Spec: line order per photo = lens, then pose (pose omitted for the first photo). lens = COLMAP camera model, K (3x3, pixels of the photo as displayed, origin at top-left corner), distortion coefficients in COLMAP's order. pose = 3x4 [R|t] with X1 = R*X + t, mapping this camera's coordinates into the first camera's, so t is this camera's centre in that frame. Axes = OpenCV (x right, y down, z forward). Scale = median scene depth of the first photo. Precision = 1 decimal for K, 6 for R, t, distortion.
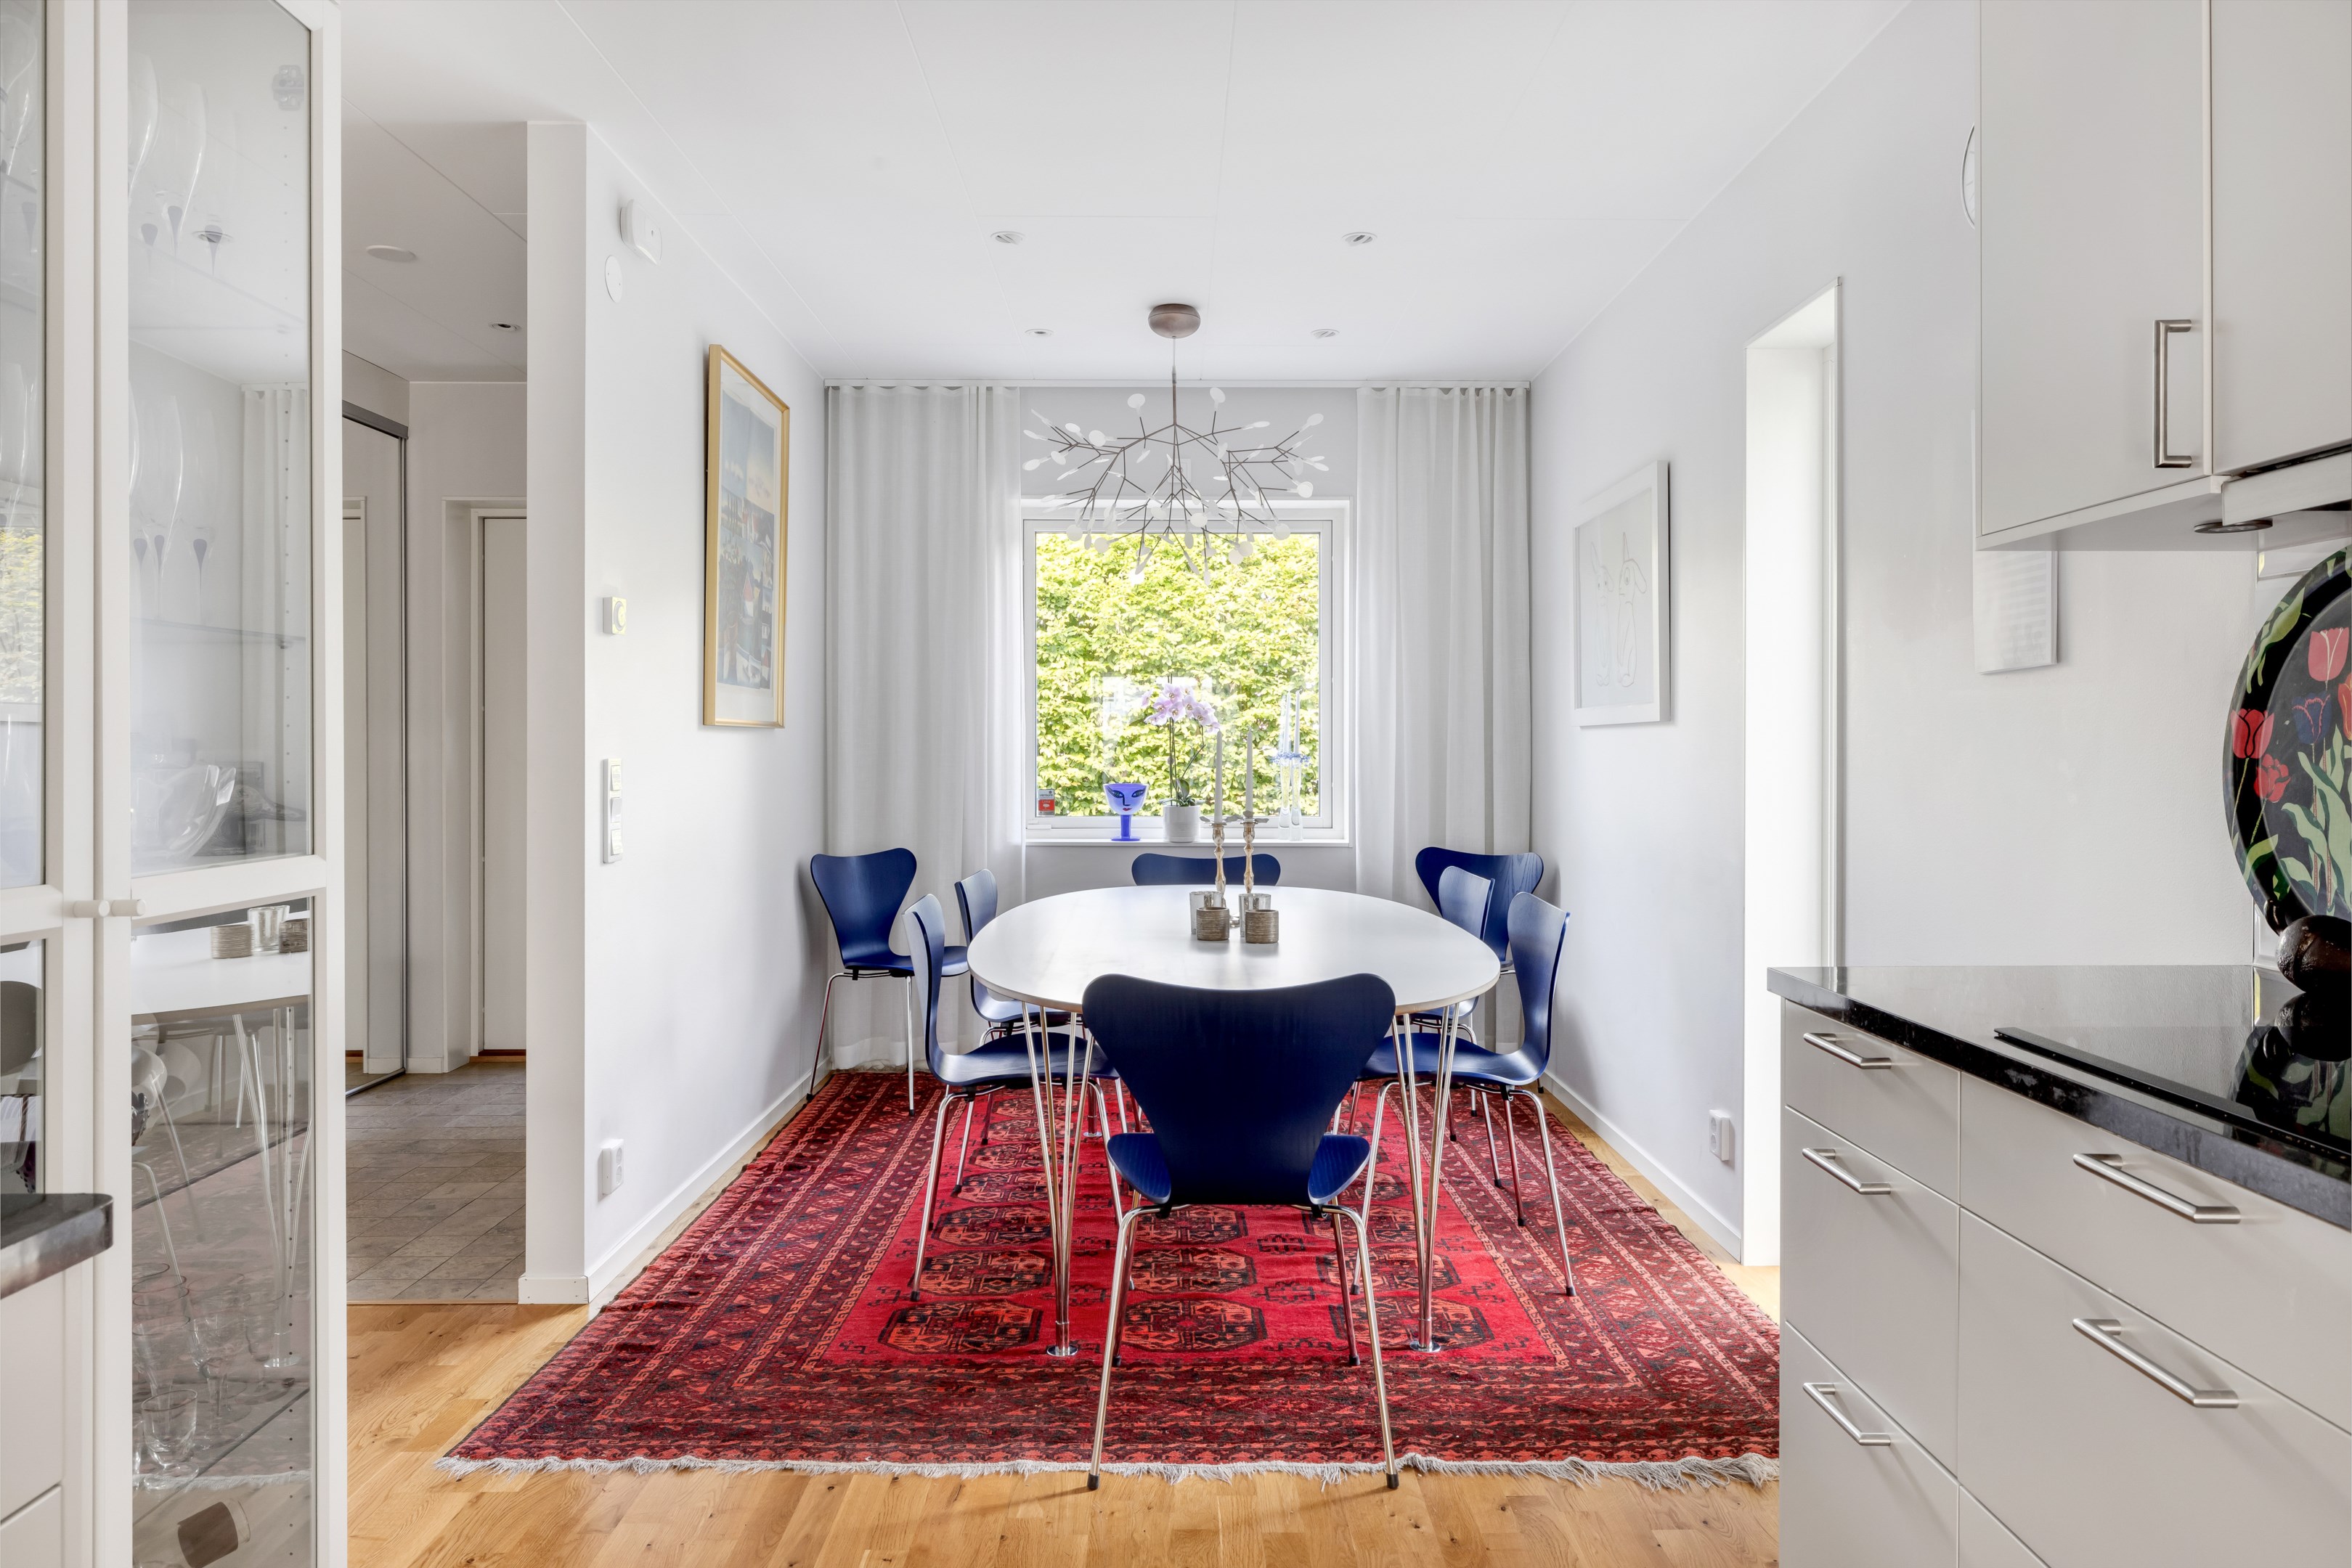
lens RADIAL K [[1543.5, 0, 1171.4], [0, 1543.5, 764.6], [0, 0, 1]] dist [0.003985, 0.000442]
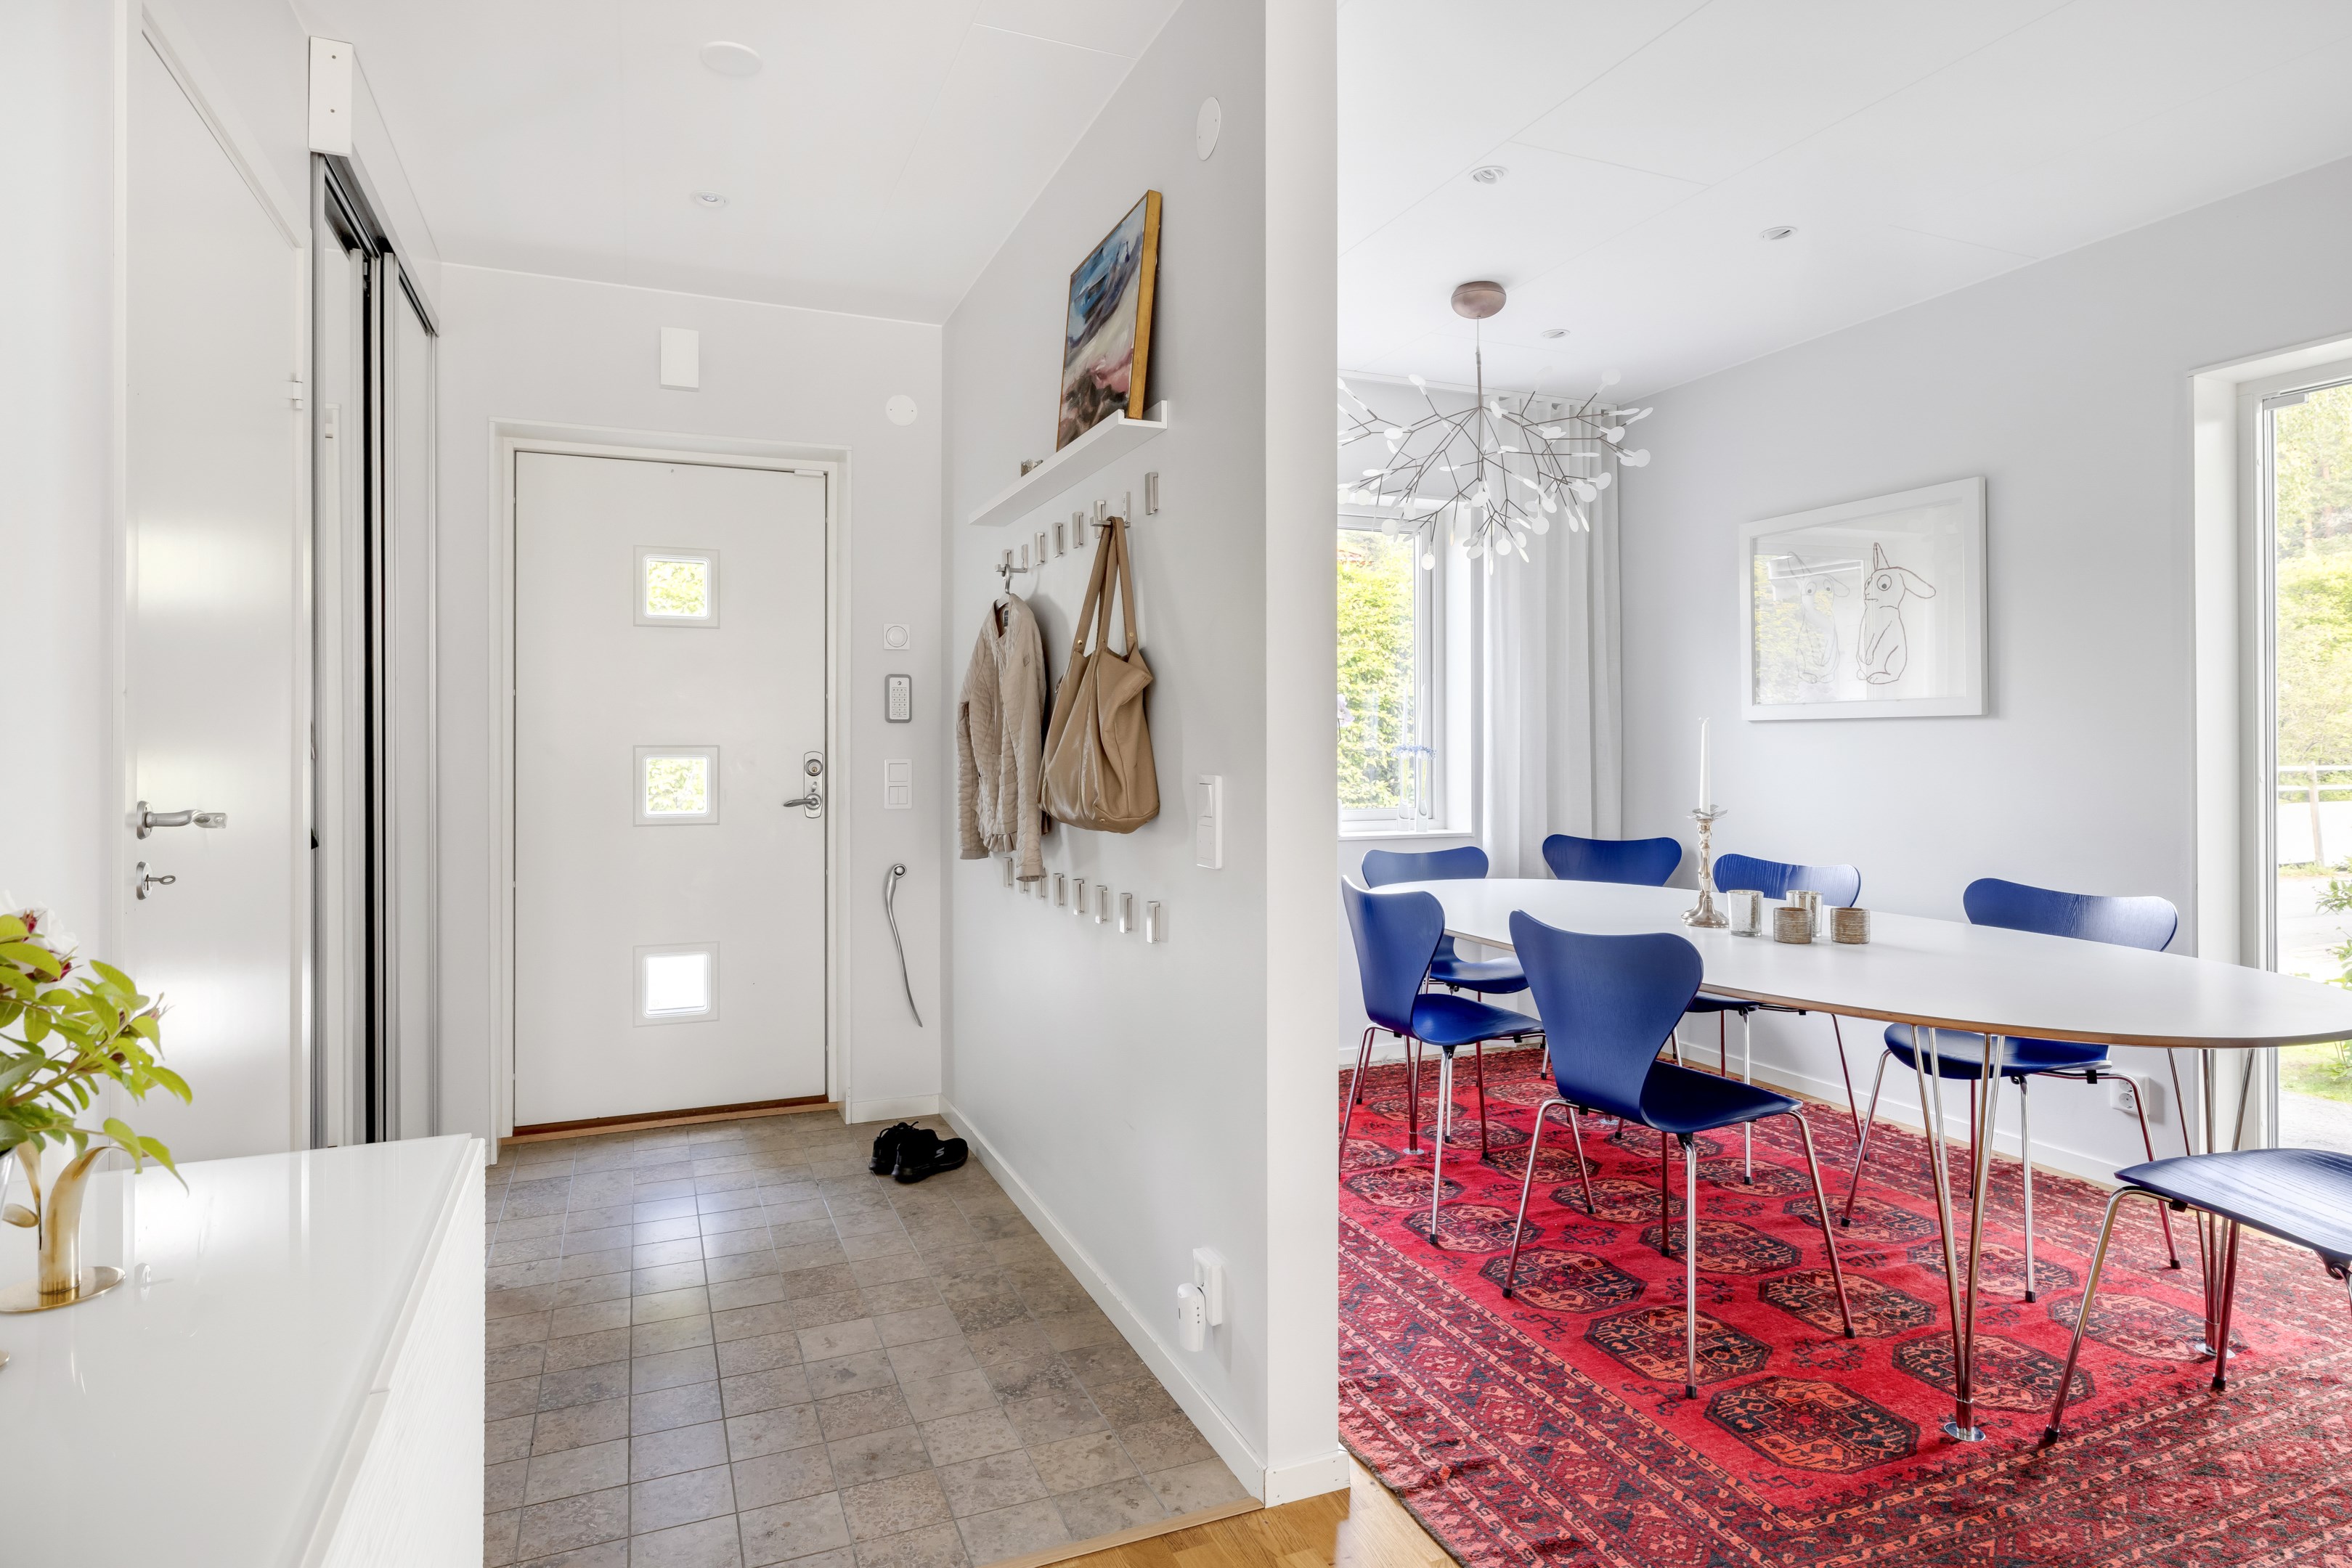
lens RADIAL K [[1316.3, 0, 1198.6], [0, 1316.3, 743.2], [0, 0, 1]] dist [-0.001937, 0.002110]
pose [[0.920783, -0.000391, 0.390074, -0.646779], [0.005876, 0.999900, -0.012868, 0.000733], [-0.390030, 0.014141, 0.920693, 0.416297]]
